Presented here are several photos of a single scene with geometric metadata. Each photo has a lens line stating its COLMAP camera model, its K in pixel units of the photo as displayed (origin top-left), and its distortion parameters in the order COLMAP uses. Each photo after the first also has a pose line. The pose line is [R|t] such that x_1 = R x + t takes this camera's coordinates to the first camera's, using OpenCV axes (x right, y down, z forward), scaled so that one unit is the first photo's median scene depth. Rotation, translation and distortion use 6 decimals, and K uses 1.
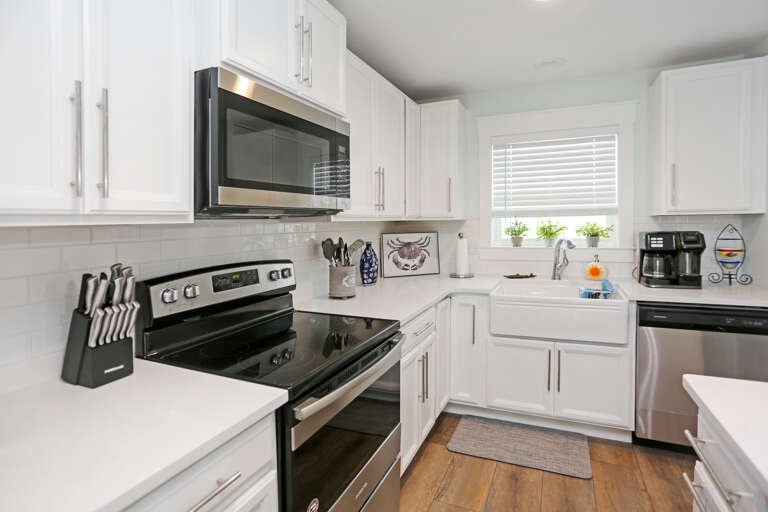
lens RADIAL K [[384.7, 0, 372.5], [0, 384.7, 233.0], [0, 0, 1]] dist [-0.002739, -0.000588]
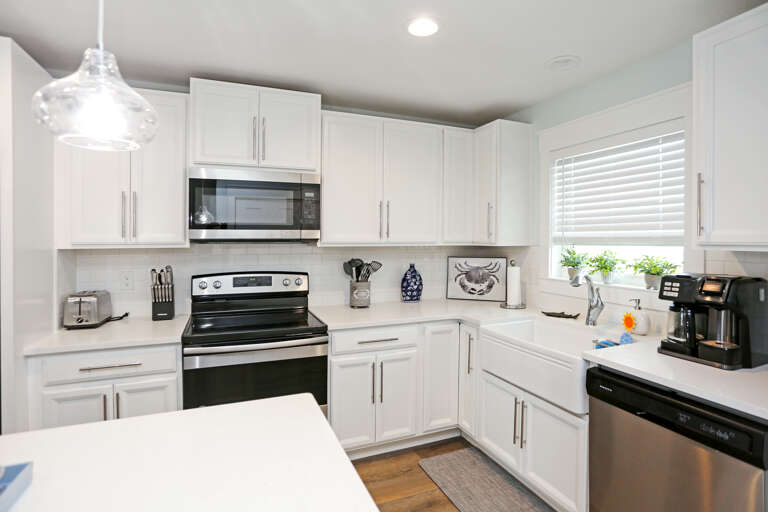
lens RADIAL K [[388.1, 0, 395.2], [0, 388.1, 244.7], [0, 0, 1]] dist [0.000468, 0.000450]
pose [[0.728563, 0.026151, -0.684479, 0.849229], [-0.031547, 0.999492, 0.004607, -0.042274], [0.684252, 0.018237, 0.729018, 0.153927]]
